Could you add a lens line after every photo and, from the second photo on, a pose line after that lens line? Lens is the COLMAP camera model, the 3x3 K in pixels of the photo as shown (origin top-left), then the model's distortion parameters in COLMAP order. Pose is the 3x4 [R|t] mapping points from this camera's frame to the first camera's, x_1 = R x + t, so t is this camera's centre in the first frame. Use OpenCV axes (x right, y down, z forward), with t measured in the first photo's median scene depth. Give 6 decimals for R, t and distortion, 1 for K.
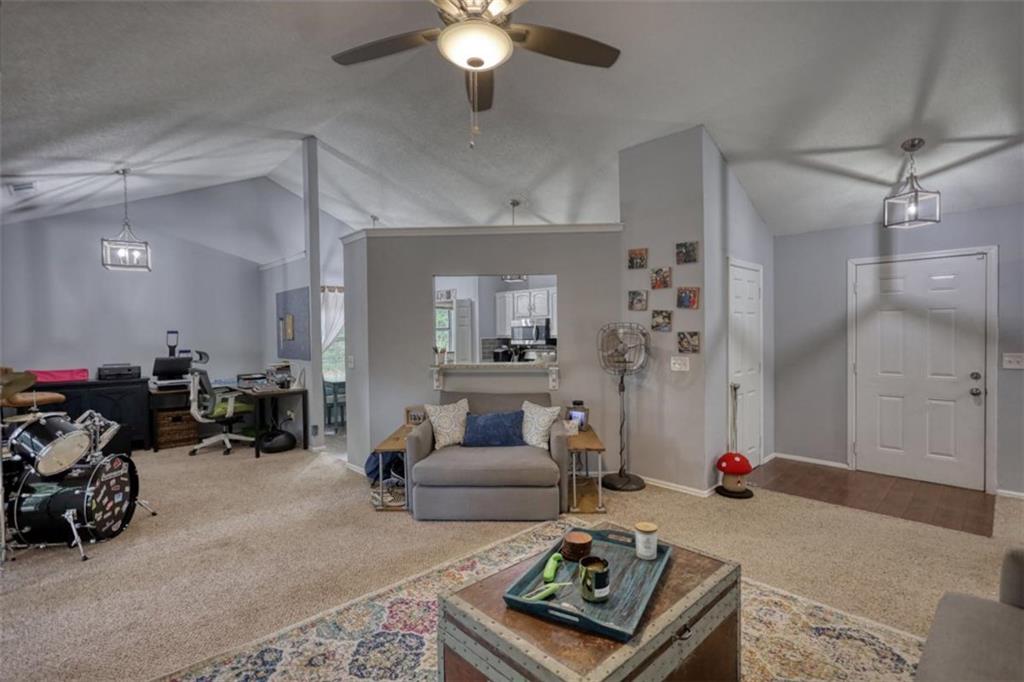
lens RADIAL K [[476.3, 0, 513.7], [0, 476.3, 338.3], [0, 0, 1]] dist [-0.003871, 0.002394]
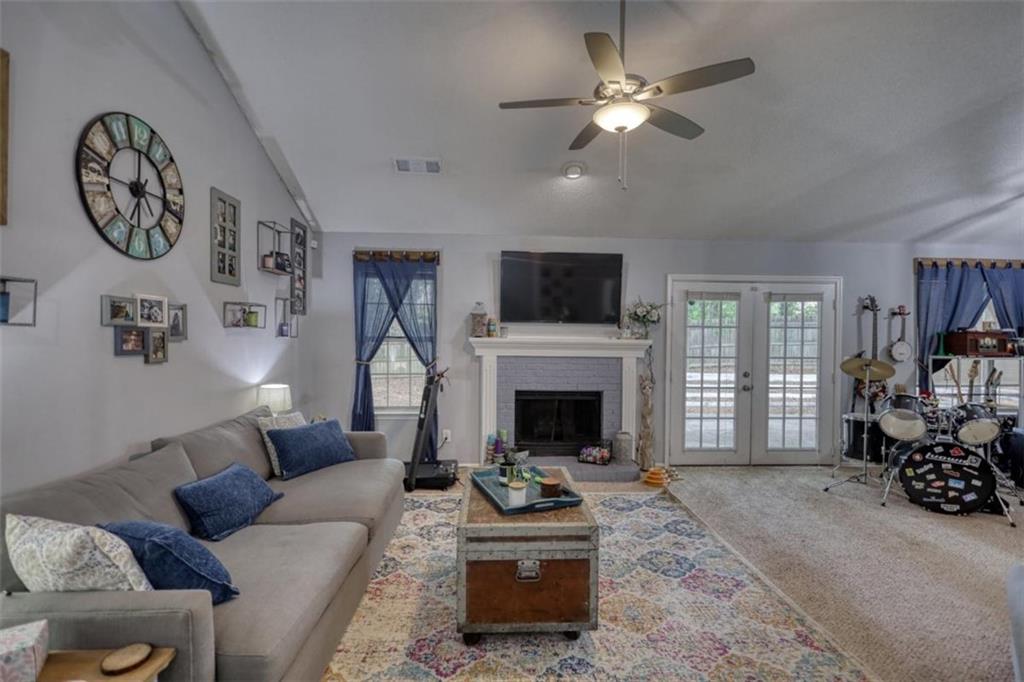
lens RADIAL K [[476.3, 0, 512.1], [0, 476.3, 339.8], [0, 0, 1]] dist [-0.003871, 0.002394]
pose [[-0.652213, 0.014020, -0.757906, 0.908084], [-0.011949, 0.999515, 0.028773, -0.015019], [0.757941, 0.027823, -0.651729, 1.319672]]
